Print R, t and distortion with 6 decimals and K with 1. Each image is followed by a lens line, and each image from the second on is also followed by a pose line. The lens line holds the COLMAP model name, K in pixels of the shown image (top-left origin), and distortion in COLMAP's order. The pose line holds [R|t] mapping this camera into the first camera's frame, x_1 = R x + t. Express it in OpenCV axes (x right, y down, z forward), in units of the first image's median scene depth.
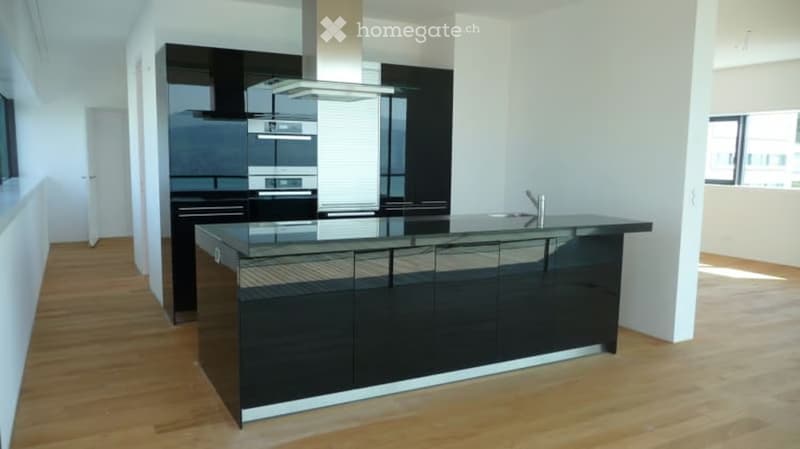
lens RADIAL K [[612.8, 0, 400.0], [0, 612.8, 224.5], [0, 0, 1]] dist [-0.066617, -0.000011]
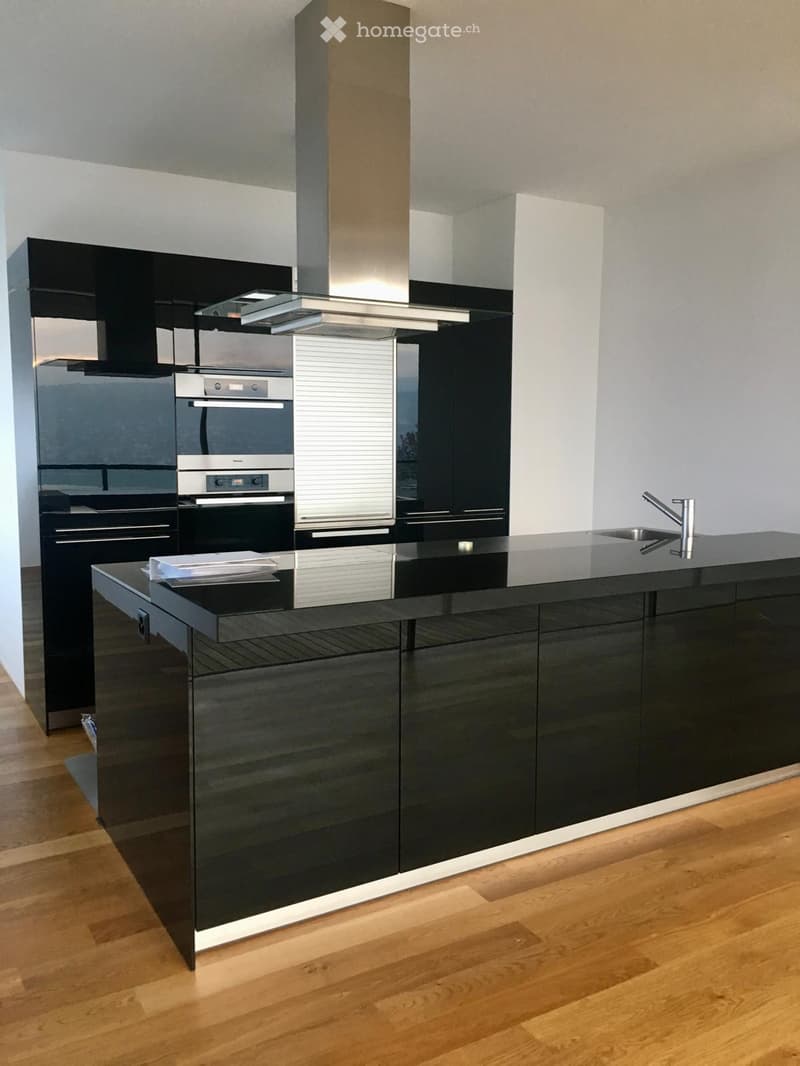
lens RADIAL K [[917.7, 0, 400.0], [0, 917.7, 533.0], [0, 0, 1]] dist [0.006990, -0.002333]
pose [[0.999711, -0.012406, 0.020602, -0.052466], [0.012385, 0.999923, 0.001131, -0.018496], [-0.020615, -0.000876, 0.999787, 0.114187]]
